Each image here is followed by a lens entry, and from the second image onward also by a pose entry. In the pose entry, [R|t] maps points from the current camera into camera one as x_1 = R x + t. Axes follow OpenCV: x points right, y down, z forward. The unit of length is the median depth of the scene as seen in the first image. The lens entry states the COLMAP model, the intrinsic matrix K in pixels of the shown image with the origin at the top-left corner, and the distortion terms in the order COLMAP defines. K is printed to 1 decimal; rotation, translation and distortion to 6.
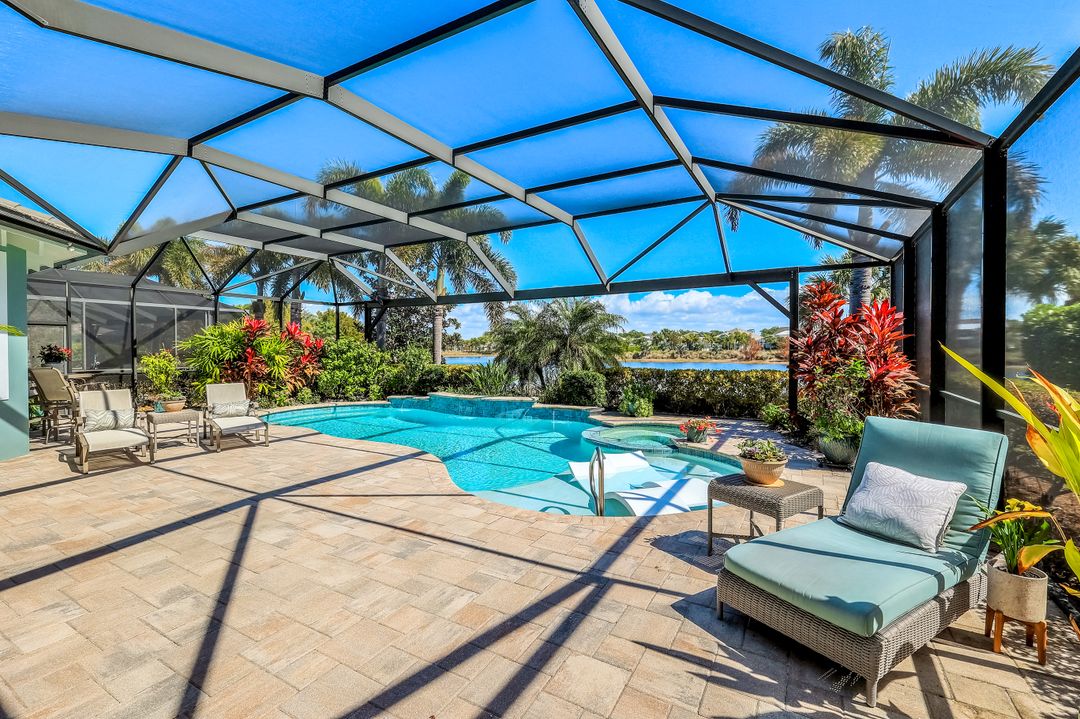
lens RADIAL K [[471.6, 0, 542.8], [0, 471.6, 352.1], [0, 0, 1]] dist [0.001848, 0.000508]
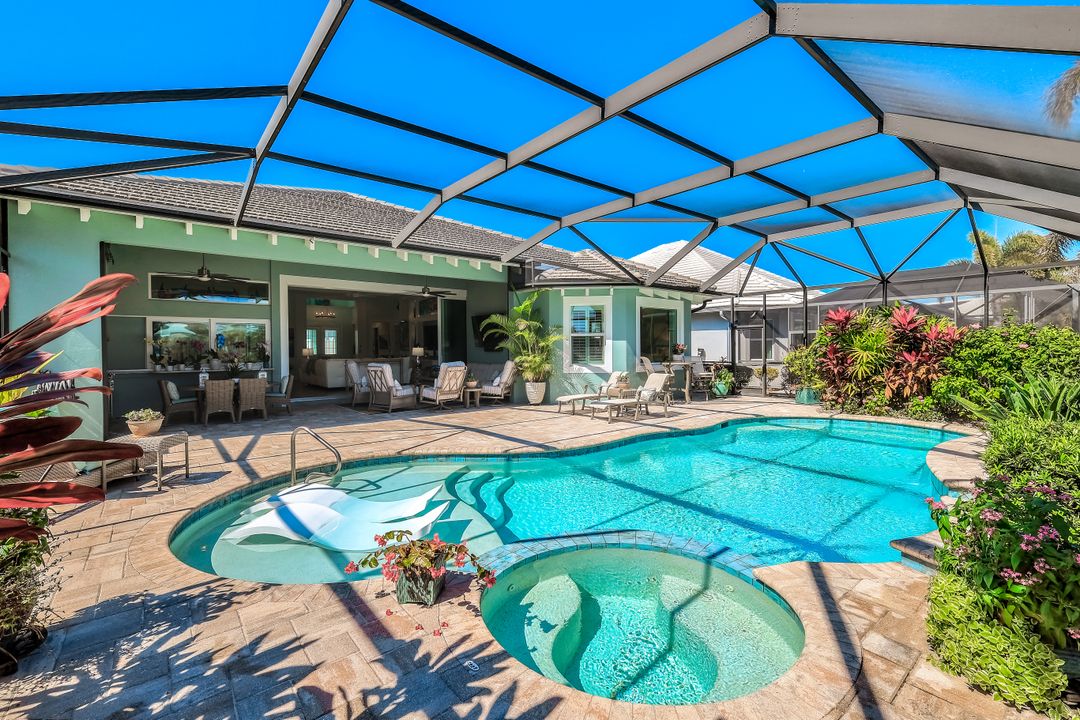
lens RADIAL K [[471.6, 0, 542.8], [0, 471.6, 352.6], [0, 0, 1]] dist [0.001848, 0.000508]
pose [[-0.358205, 0.013393, -0.933547, 0.430676], [0.004098, 0.999910, 0.012773, -0.004786], [0.933634, 0.000750, -0.358228, 0.825524]]
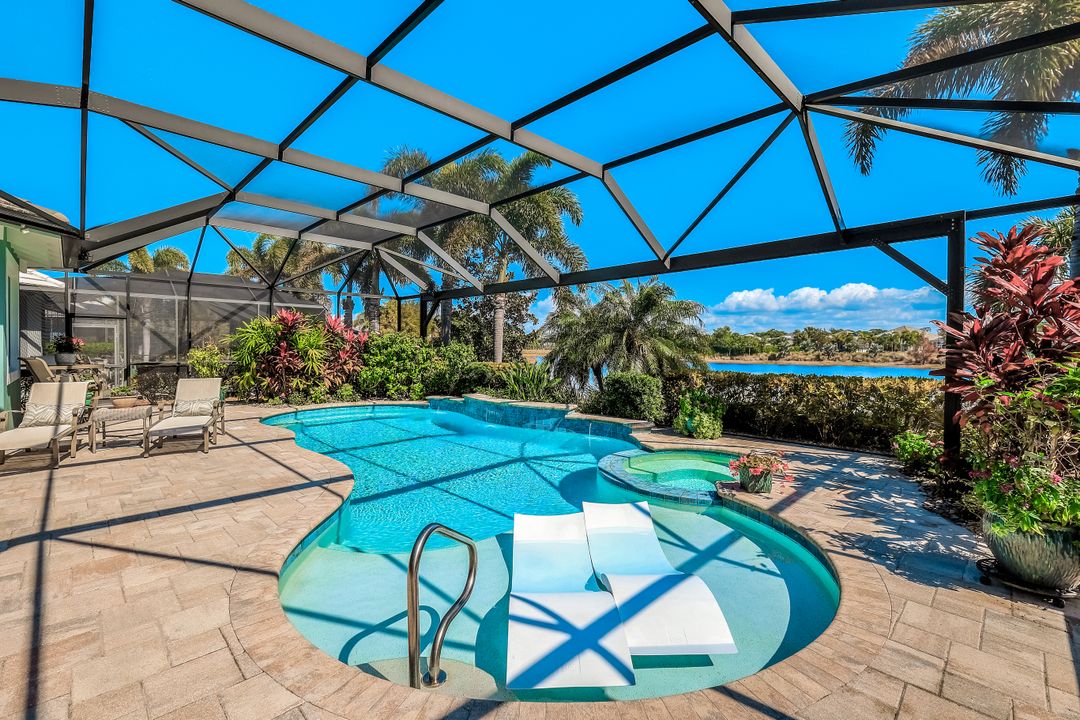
lens RADIAL K [[471.6, 0, 542.8], [0, 471.6, 352.6], [0, 0, 1]] dist [0.001848, 0.000508]
pose [[0.964185, 0.009947, -0.265045, 0.147460], [-0.009549, 0.999951, 0.002791, 0.006034], [0.265059, -0.000160, 0.964232, 0.219239]]
